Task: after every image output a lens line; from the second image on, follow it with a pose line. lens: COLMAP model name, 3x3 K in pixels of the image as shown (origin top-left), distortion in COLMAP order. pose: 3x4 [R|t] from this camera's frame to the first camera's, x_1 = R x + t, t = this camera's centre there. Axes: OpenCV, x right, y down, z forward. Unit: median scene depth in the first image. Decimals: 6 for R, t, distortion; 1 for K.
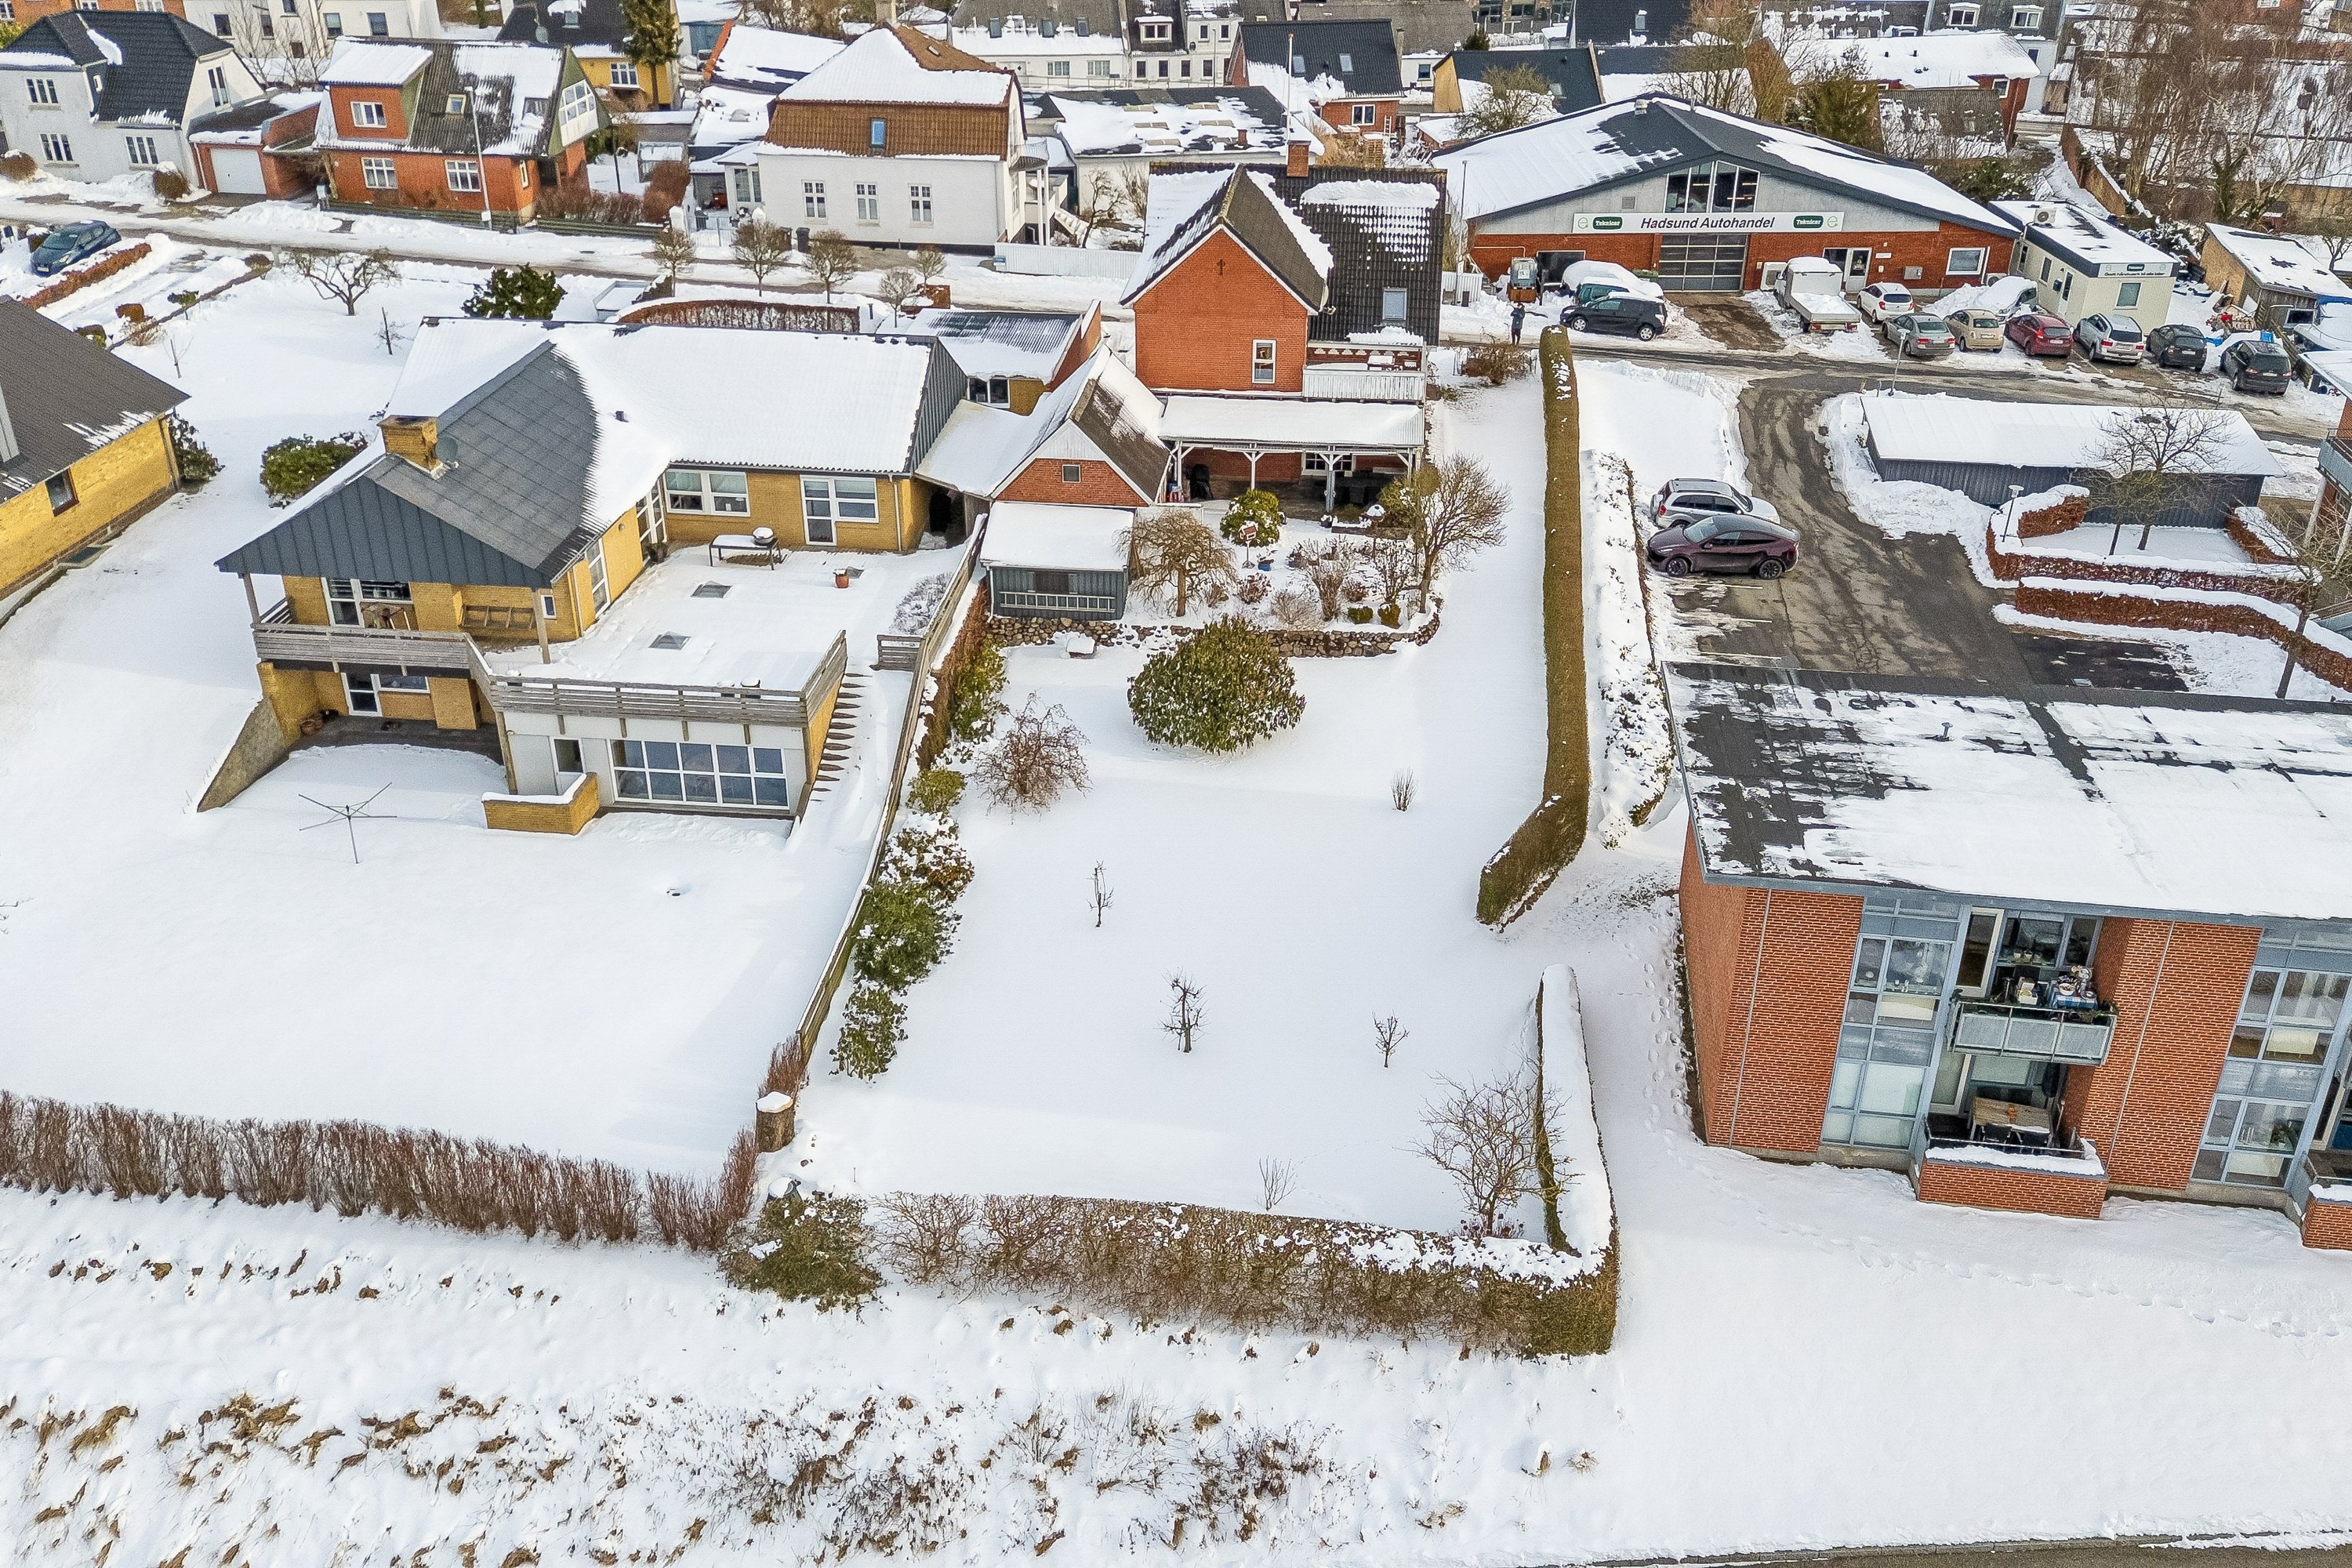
lens RADIAL K [[2034.9, 0, 1176.0], [0, 2034.9, 784.0], [0, 0, 1]] dist [0.109927, -0.112280]
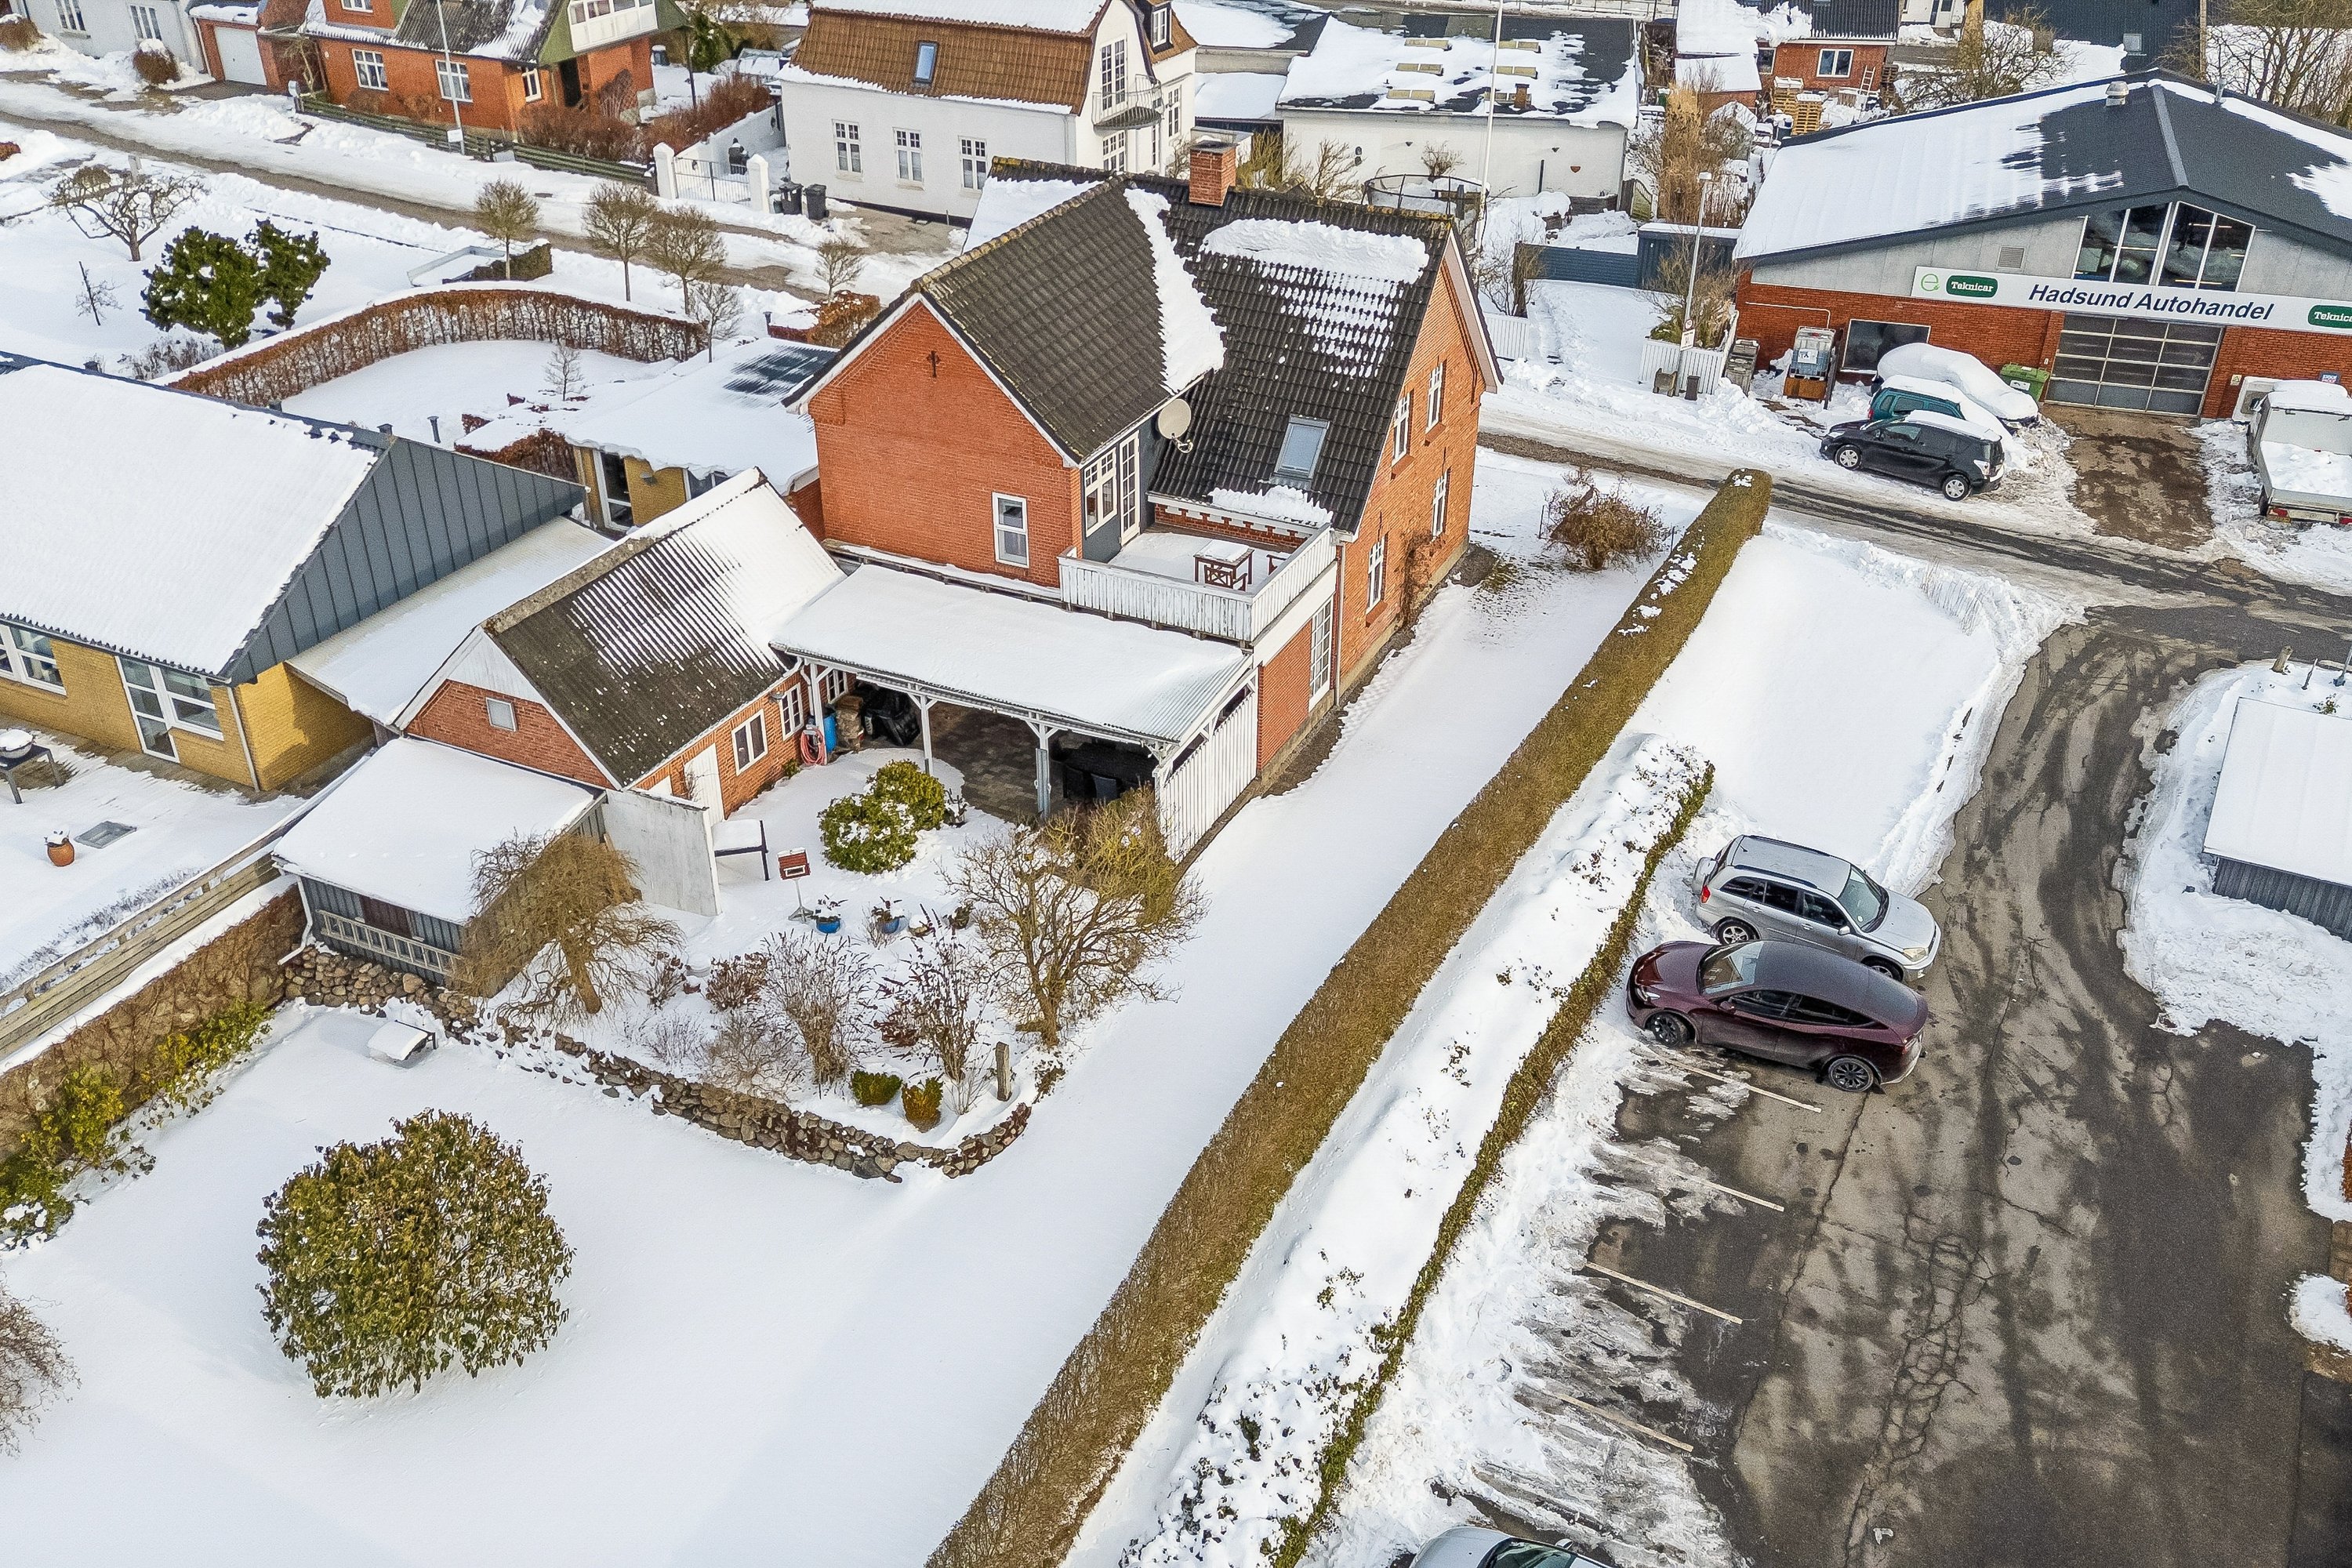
lens RADIAL K [[2034.9, 0, 1176.0], [0, 2034.9, 784.0], [0, 0, 1]] dist [0.109927, -0.112280]
pose [[0.941242, 0.170404, -0.291591, 0.204999], [-0.156365, 0.985146, 0.070973, -0.141247], [0.299354, -0.021208, 0.953906, 0.354884]]
